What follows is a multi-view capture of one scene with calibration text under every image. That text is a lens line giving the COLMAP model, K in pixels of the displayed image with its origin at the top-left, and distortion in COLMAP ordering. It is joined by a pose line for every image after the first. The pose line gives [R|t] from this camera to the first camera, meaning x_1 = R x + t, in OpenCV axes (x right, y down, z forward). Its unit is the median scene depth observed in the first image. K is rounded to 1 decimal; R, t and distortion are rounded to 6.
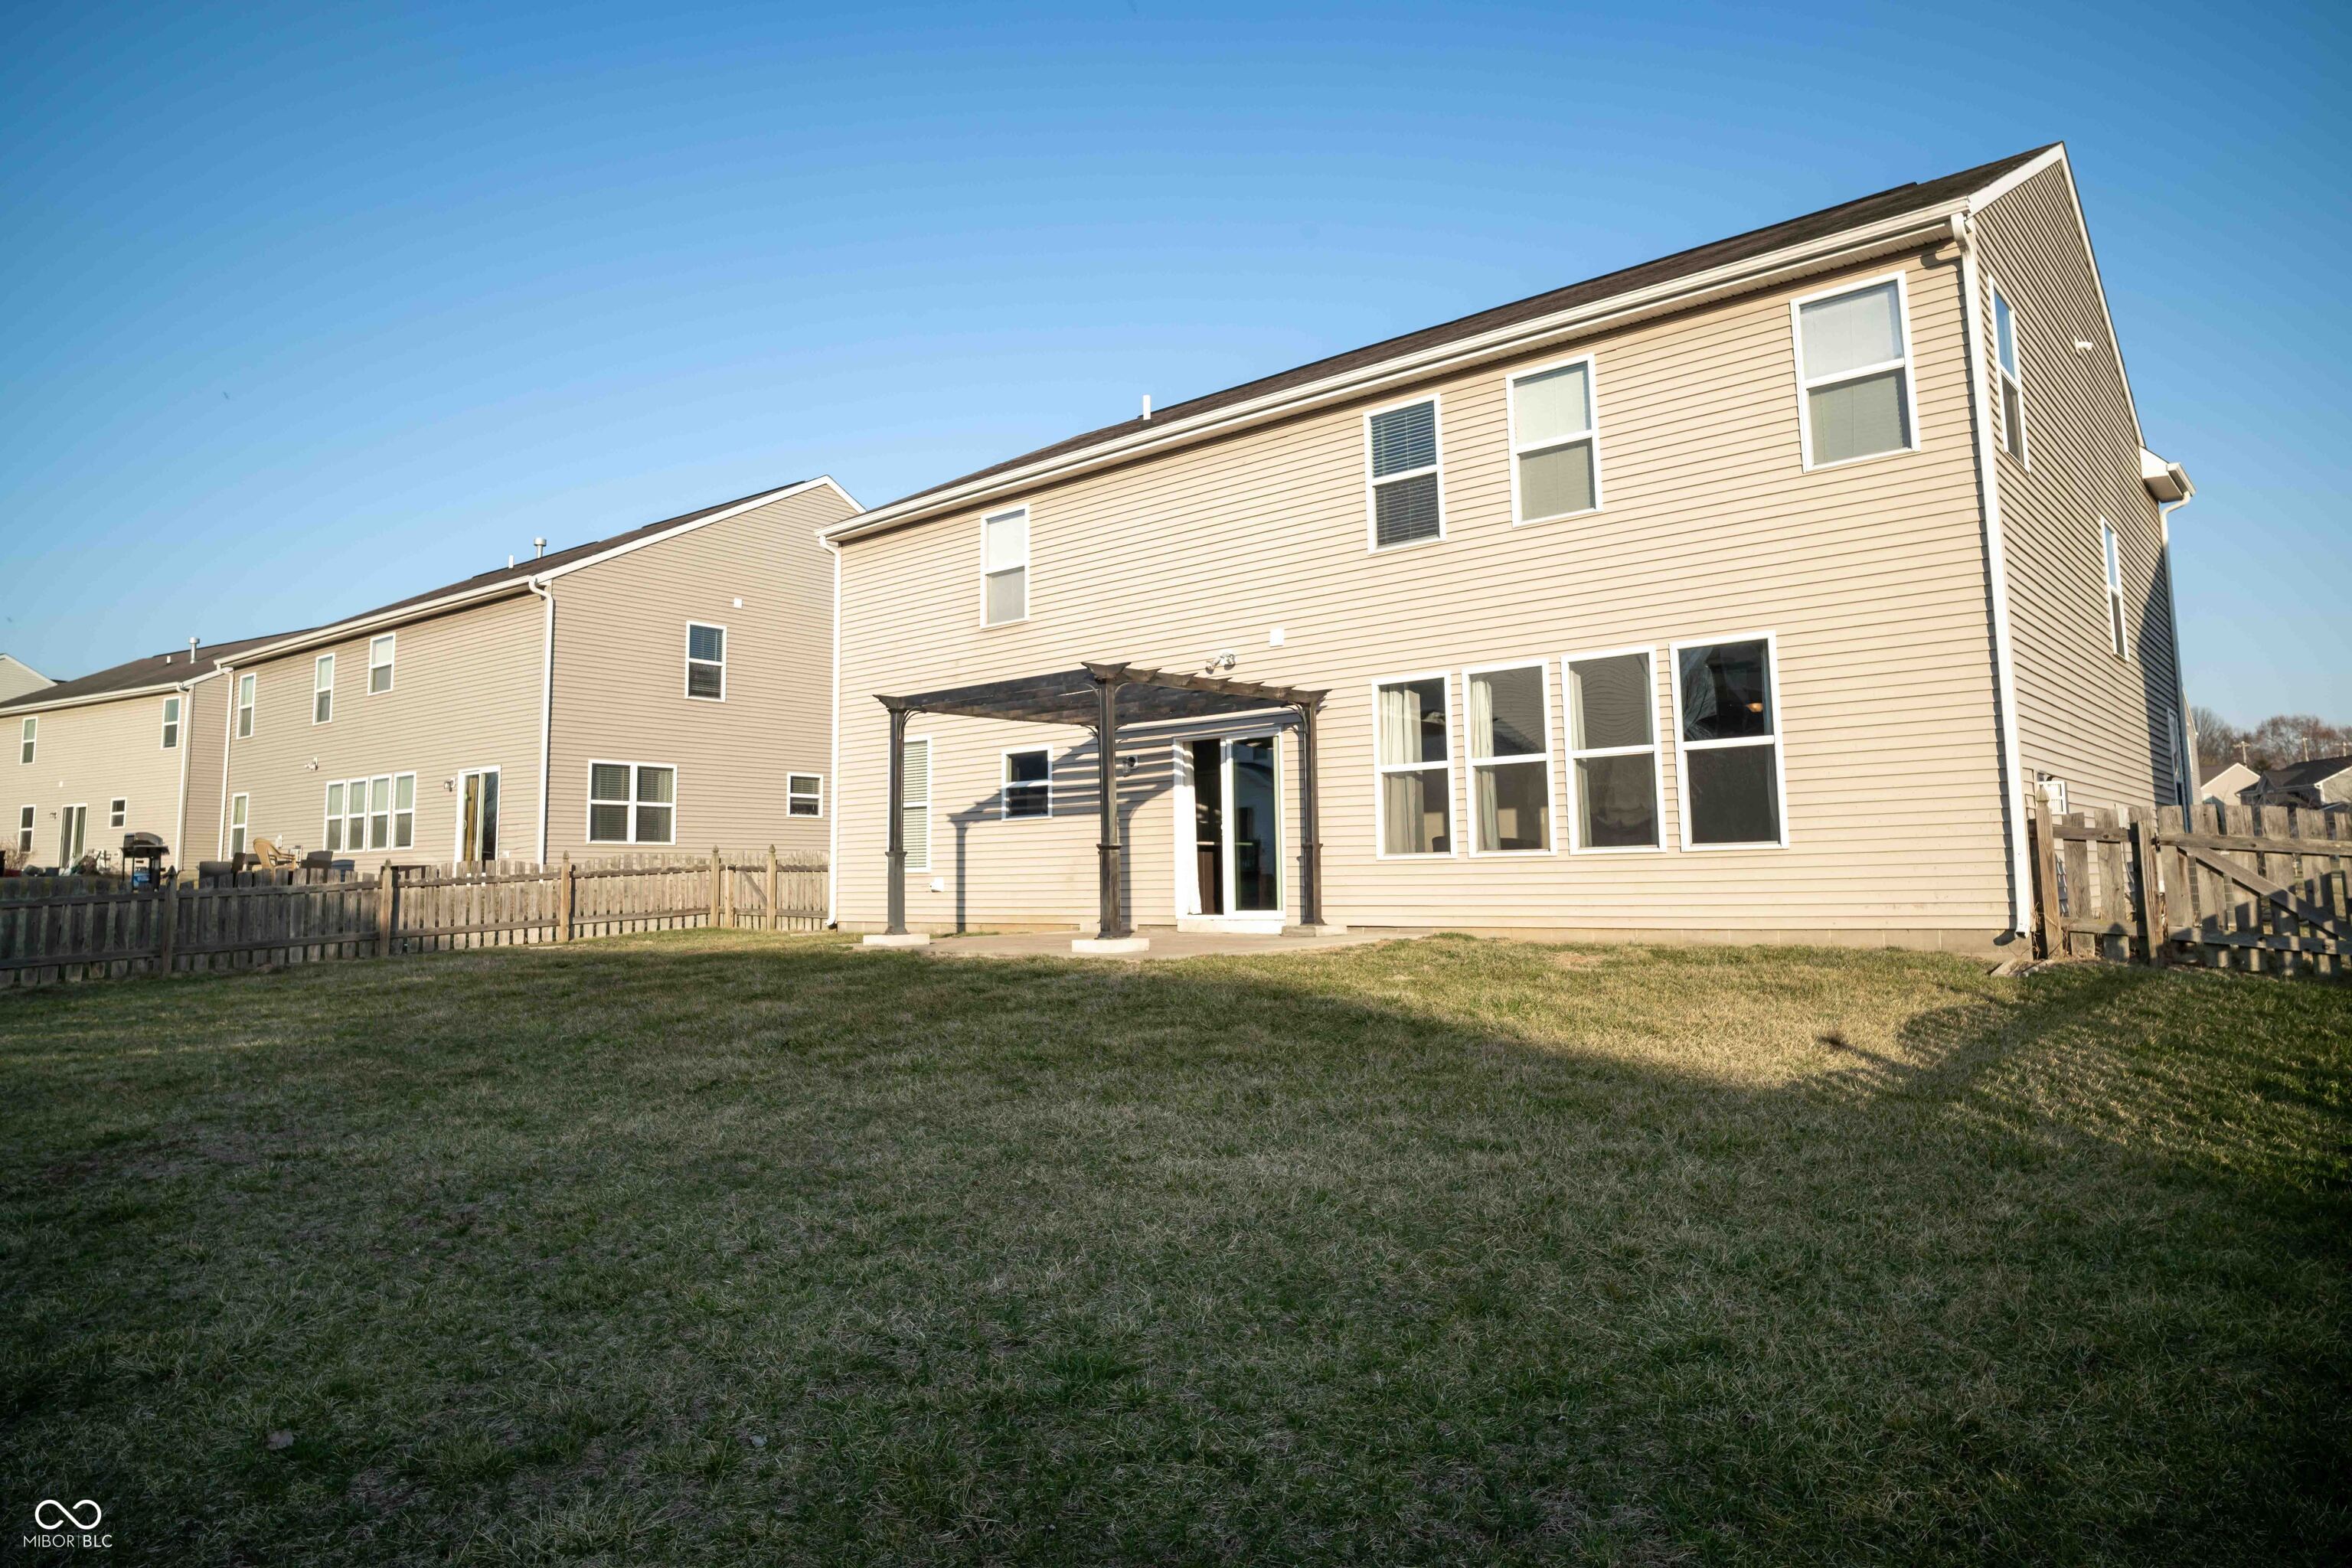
lens RADIAL K [[1479.8, 0, 1177.0], [0, 1479.8, 721.7], [0, 0, 1]] dist [-0.065775, 0.049114]
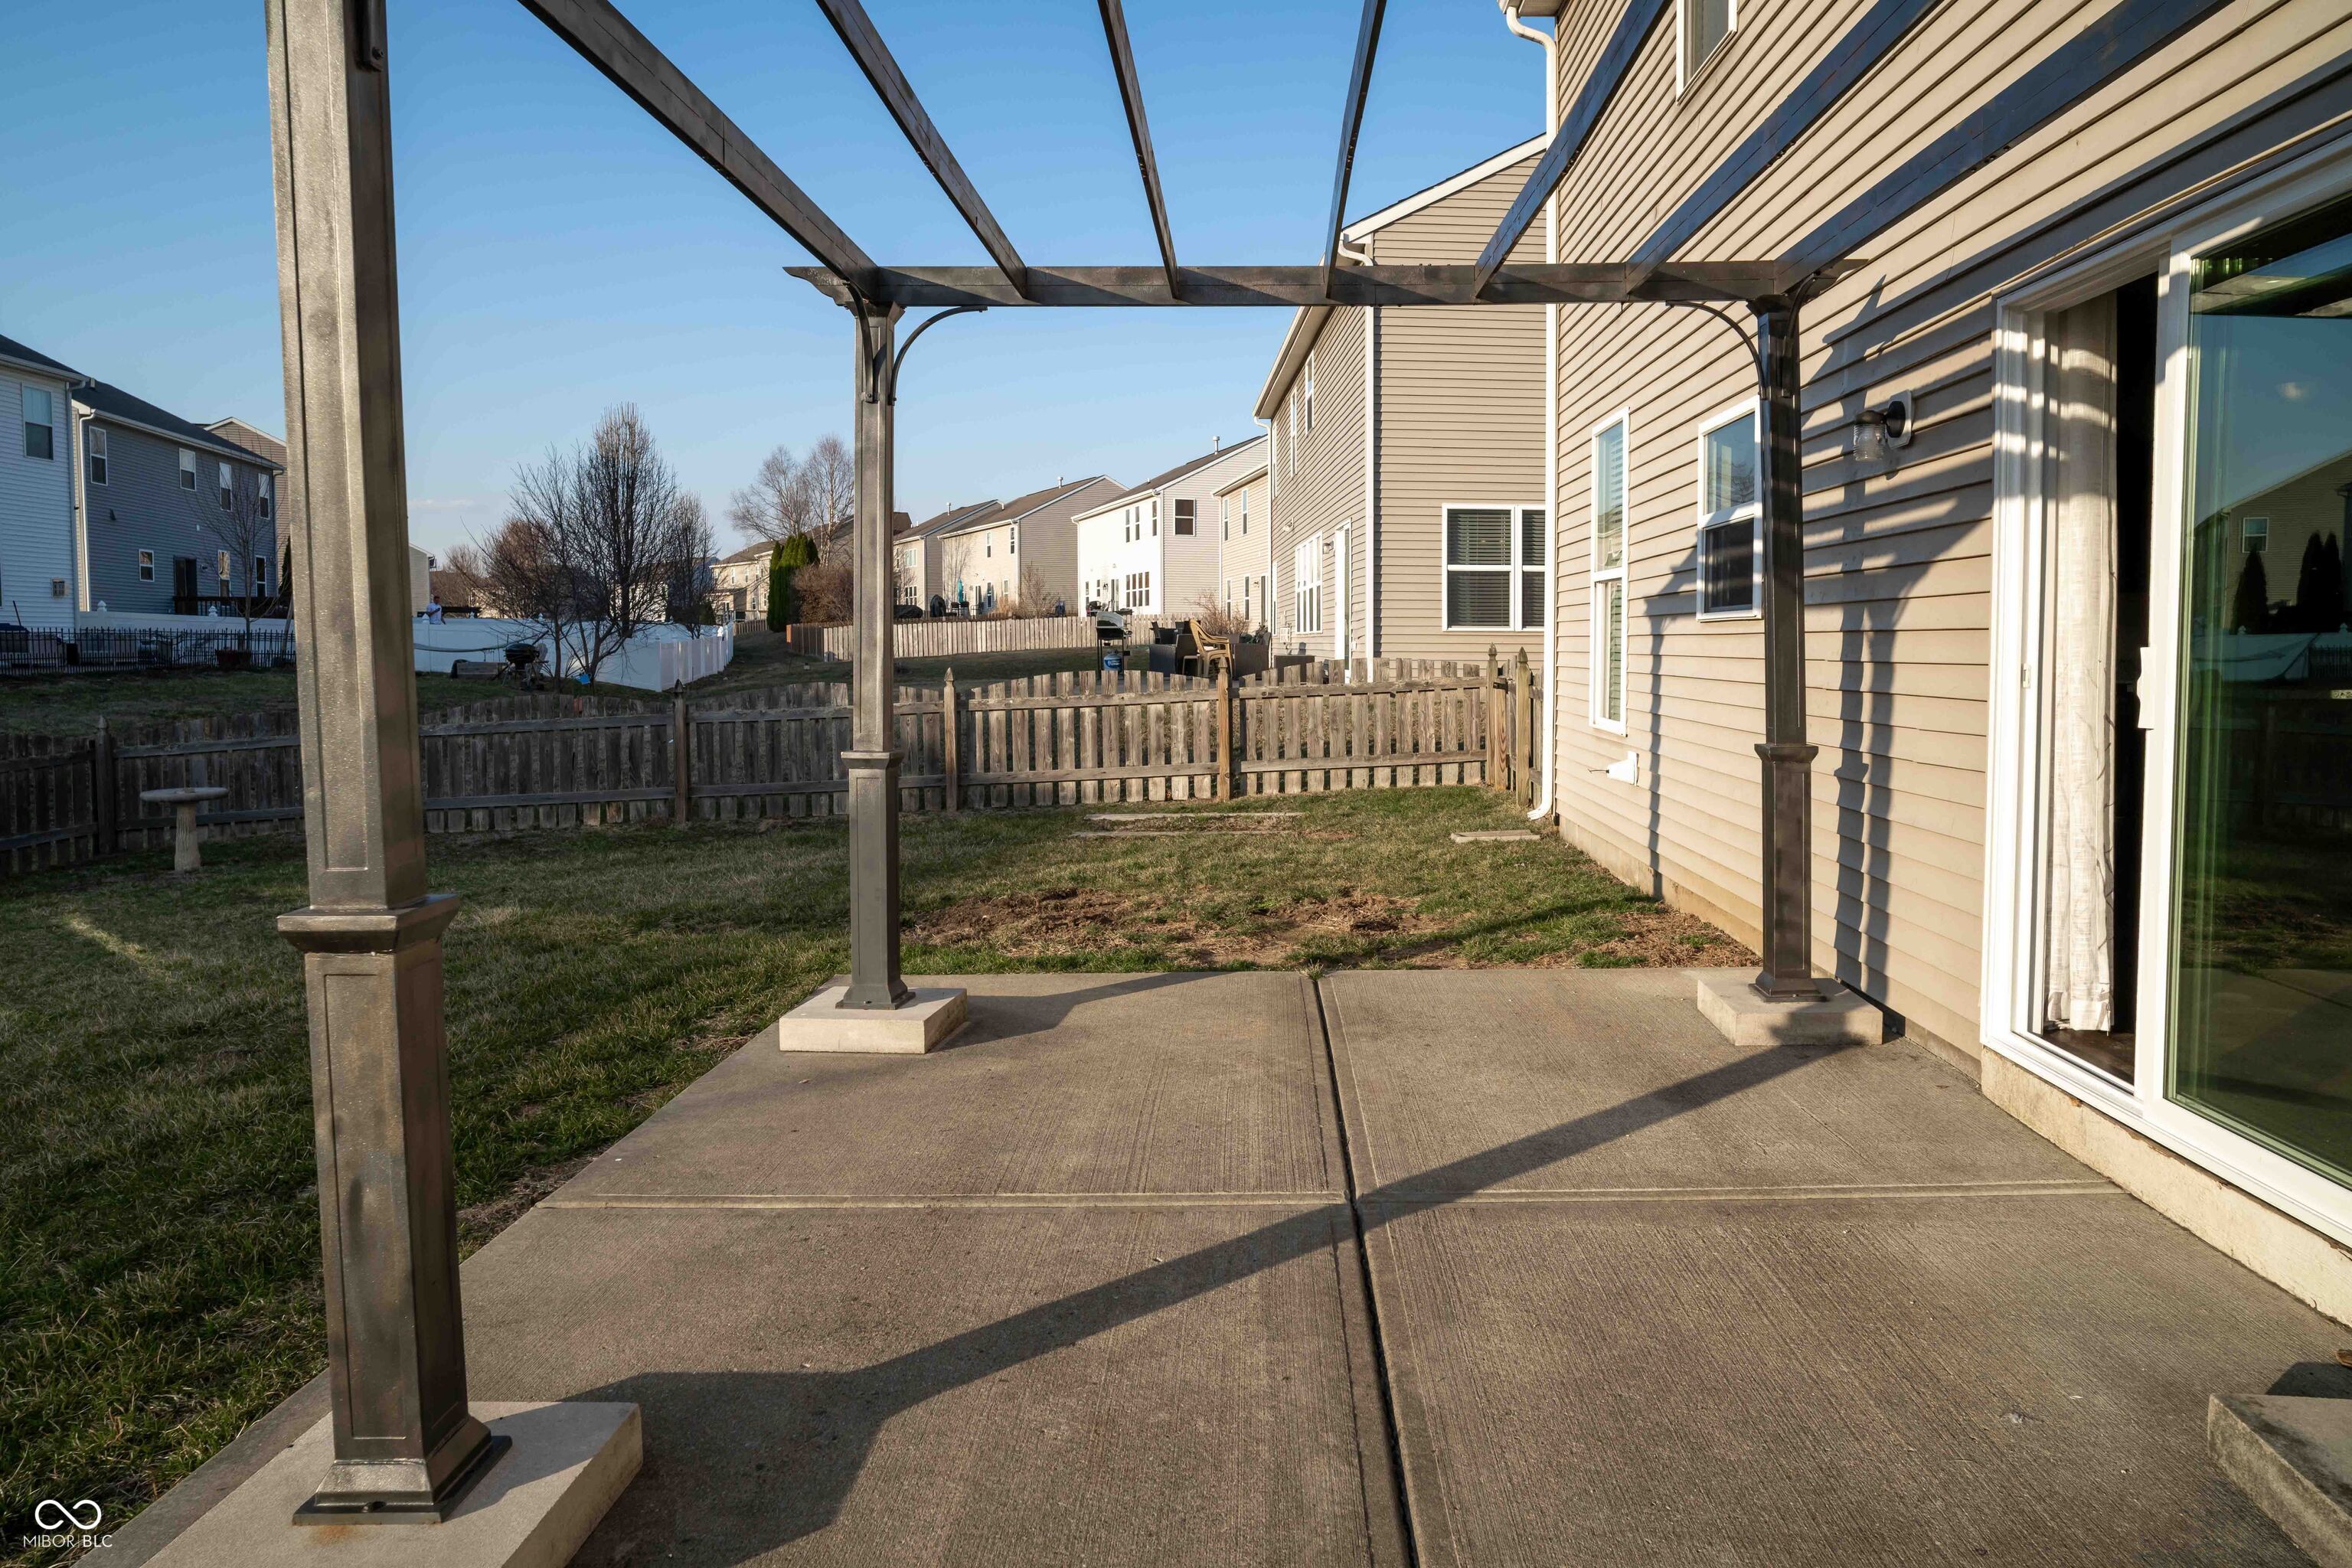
lens RADIAL K [[1479.8, 0, 1177.0], [0, 1479.8, 721.7], [0, 0, 1]] dist [-0.065775, 0.049114]
pose [[0.569758, 0.058081, -0.819758, 0.117274], [0.088518, 0.987359, 0.131478, 0.035163], [0.817032, -0.147474, 0.557414, 0.741292]]
